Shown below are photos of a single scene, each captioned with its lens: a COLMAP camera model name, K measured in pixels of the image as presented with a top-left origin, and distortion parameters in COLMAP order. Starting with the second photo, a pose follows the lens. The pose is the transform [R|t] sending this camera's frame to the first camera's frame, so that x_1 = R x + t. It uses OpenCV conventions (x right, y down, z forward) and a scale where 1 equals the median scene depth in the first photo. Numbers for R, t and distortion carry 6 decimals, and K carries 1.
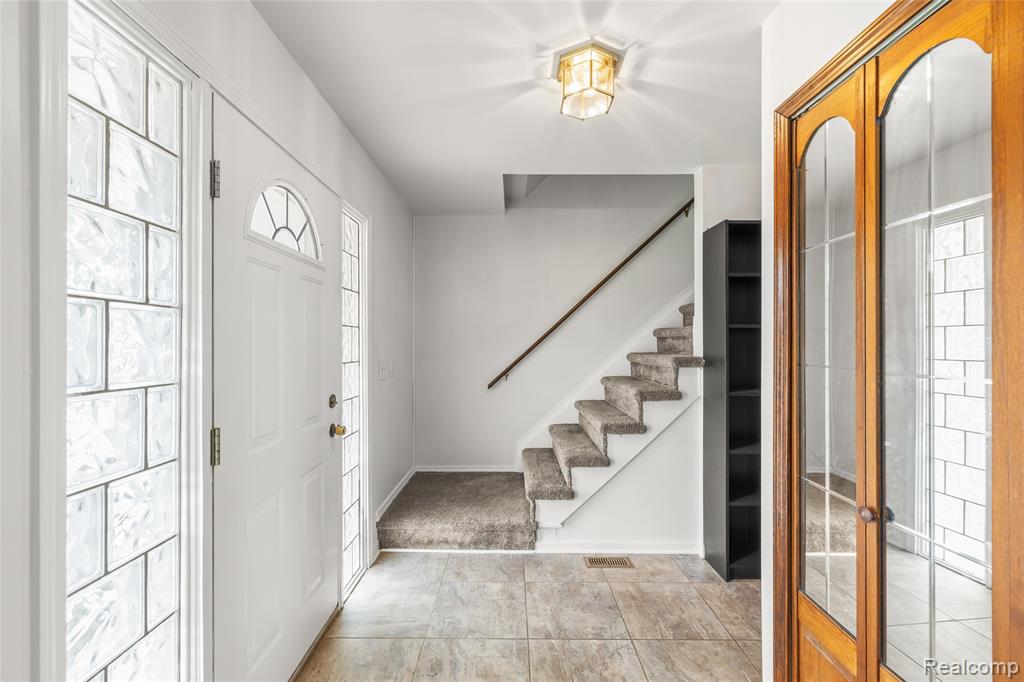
lens RADIAL K [[432.6, 0, 513.4], [0, 432.6, 343.1], [0, 0, 1]] dist [0.002278, 0.000248]
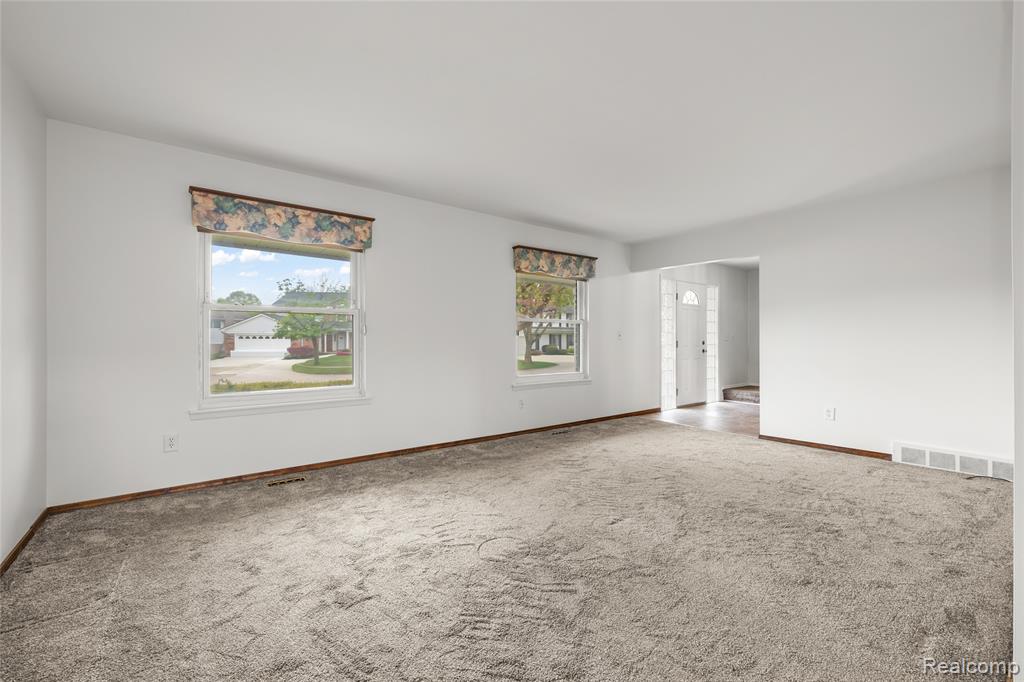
lens RADIAL K [[432.6, 0, 512.1], [0, 432.6, 340.4], [0, 0, 1]] dist [0.002278, 0.000248]
pose [[0.610346, 0.004655, -0.792121, 1.099259], [0.001432, 0.999975, 0.006980, 0.064237], [0.792134, -0.005395, 0.610324, -1.847797]]
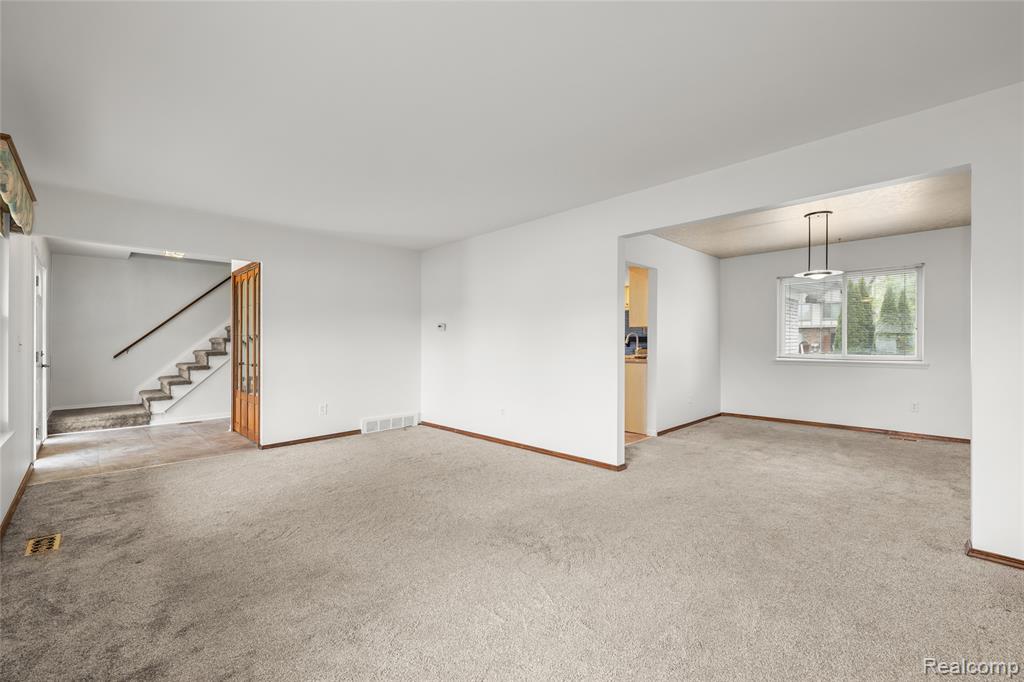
lens RADIAL K [[432.6, 0, 513.9], [0, 432.6, 339.6], [0, 0, 1]] dist [0.002278, 0.000248]
pose [[0.719491, -0.000437, 0.694502, -0.151384], [-0.000756, 0.999999, 0.001412, 0.035201], [-0.694502, -0.001541, 0.719490, -1.915205]]
